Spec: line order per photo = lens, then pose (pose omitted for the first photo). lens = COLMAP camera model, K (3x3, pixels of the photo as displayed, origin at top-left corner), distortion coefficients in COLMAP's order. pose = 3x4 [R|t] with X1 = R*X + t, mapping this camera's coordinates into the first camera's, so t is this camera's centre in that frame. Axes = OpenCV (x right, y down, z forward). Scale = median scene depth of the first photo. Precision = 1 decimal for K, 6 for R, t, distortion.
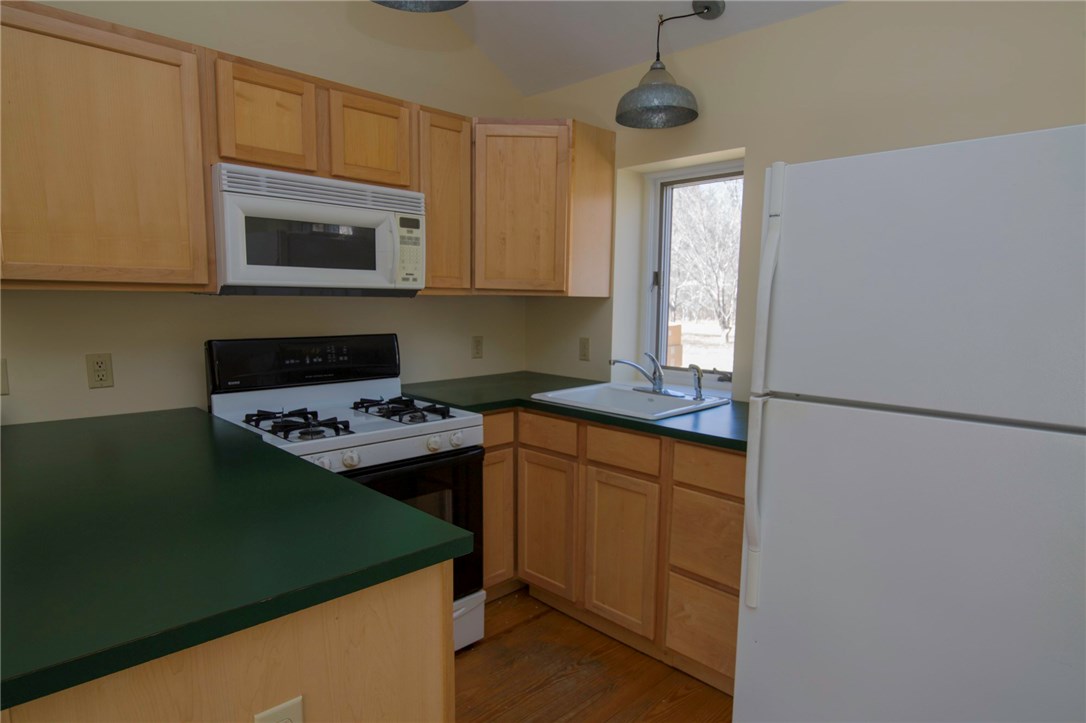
lens RADIAL K [[626.9, 0, 531.6], [0, 626.9, 387.5], [0, 0, 1]] dist [-0.004513, -0.001862]
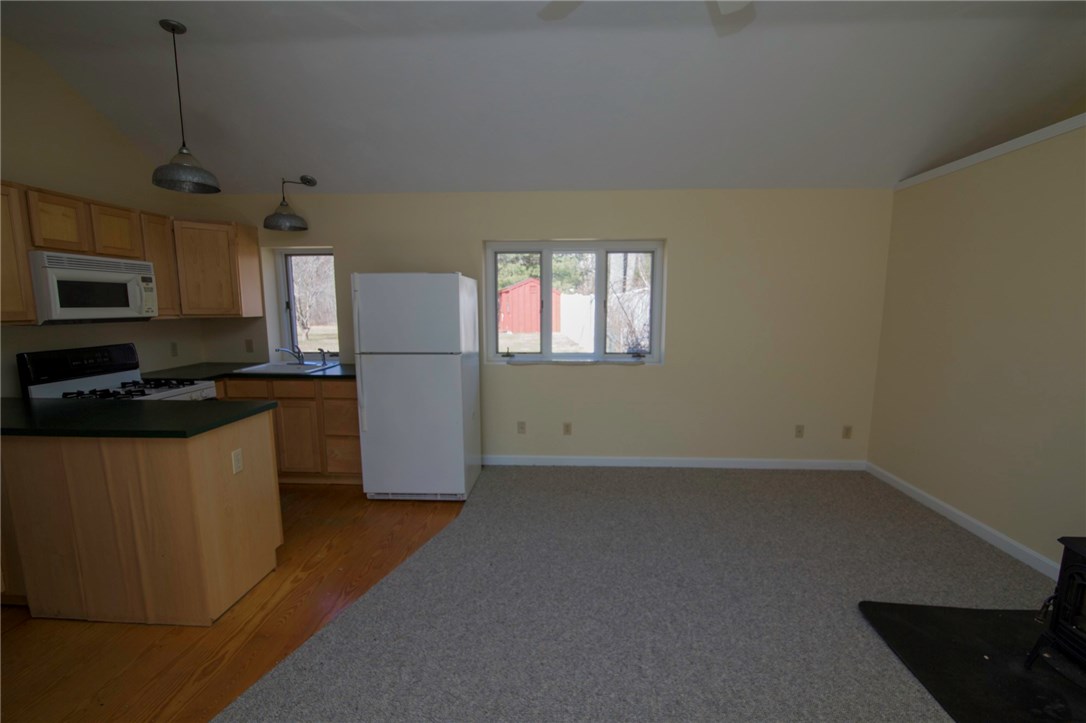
lens RADIAL K [[499.2, 0, 546.9], [0, 499.2, 379.1], [0, 0, 1]] dist [-0.018156, -0.000327]
pose [[0.723774, -0.113021, 0.680718, -0.342199], [0.105446, 0.993025, 0.052758, 0.058484], [-0.681932, 0.033594, 0.730643, -0.741338]]
